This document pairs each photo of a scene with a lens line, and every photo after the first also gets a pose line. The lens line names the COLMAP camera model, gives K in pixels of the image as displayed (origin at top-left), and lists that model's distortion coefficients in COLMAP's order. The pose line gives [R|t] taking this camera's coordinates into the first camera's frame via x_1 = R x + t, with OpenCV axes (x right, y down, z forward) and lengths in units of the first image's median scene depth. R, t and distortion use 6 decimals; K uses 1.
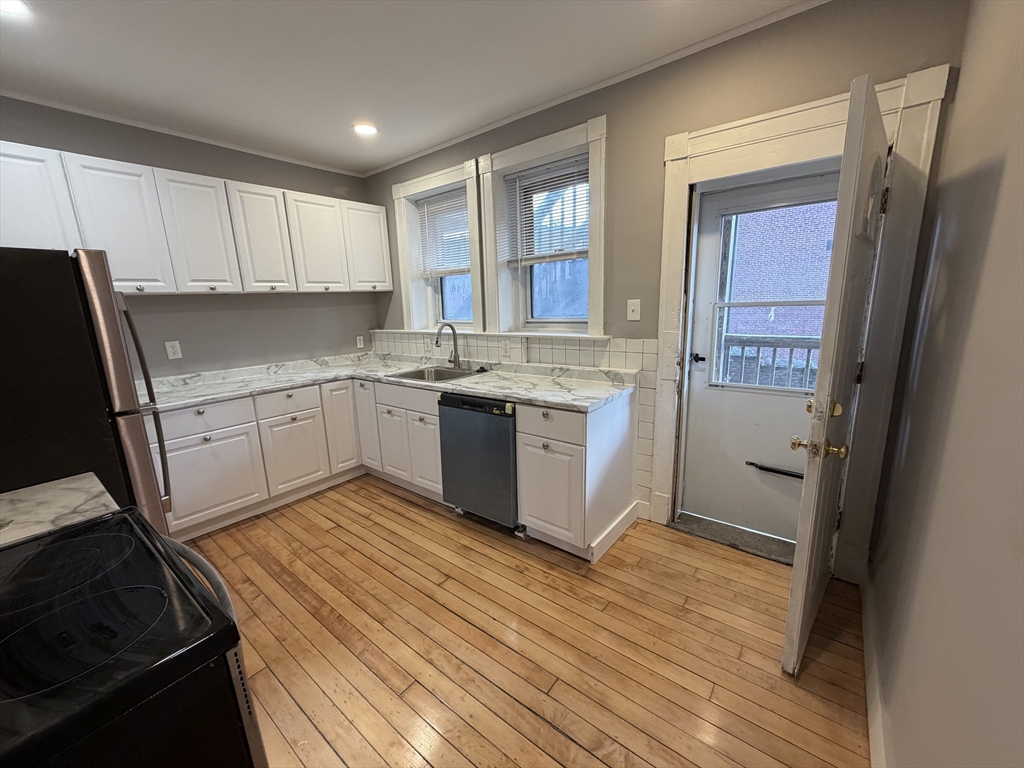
lens RADIAL K [[409.1, 0, 510.0], [0, 409.1, 385.7], [0, 0, 1]] dist [0.000897, -0.000207]
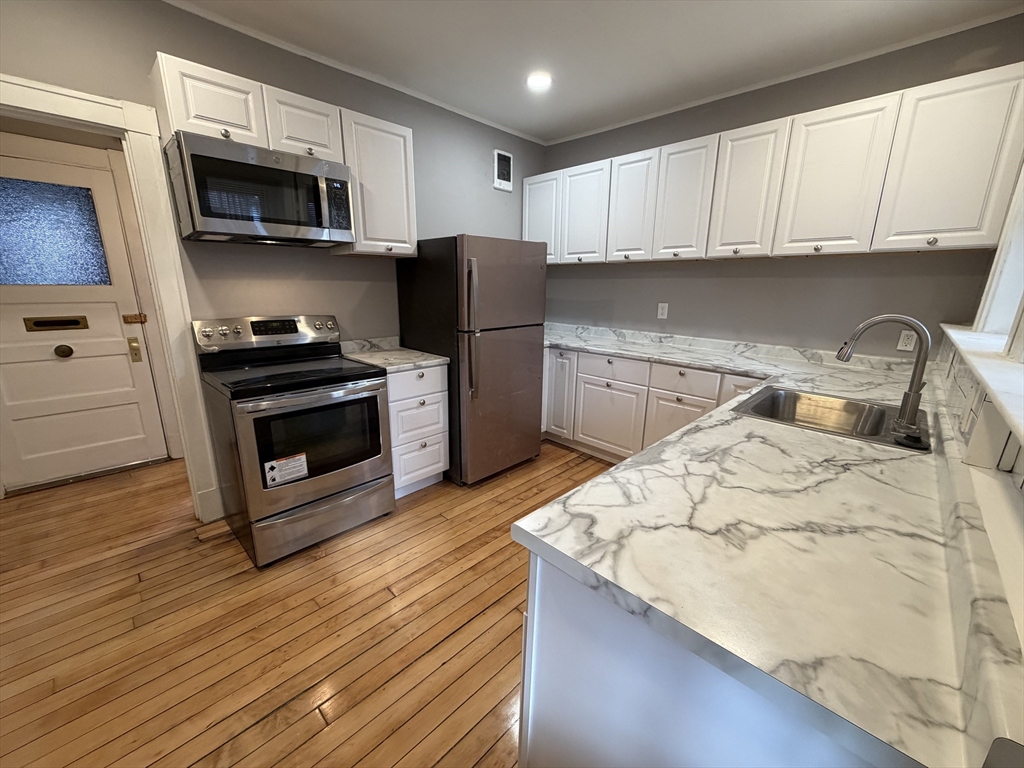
lens RADIAL K [[409.1, 0, 509.2], [0, 409.1, 386.9], [0, 0, 1]] dist [0.000897, -0.000207]
pose [[-0.111977, 0.273553, -0.955317, 0.373715], [-0.212848, 0.932448, 0.291953, -0.130469], [0.970648, 0.236029, -0.046188, 0.679594]]
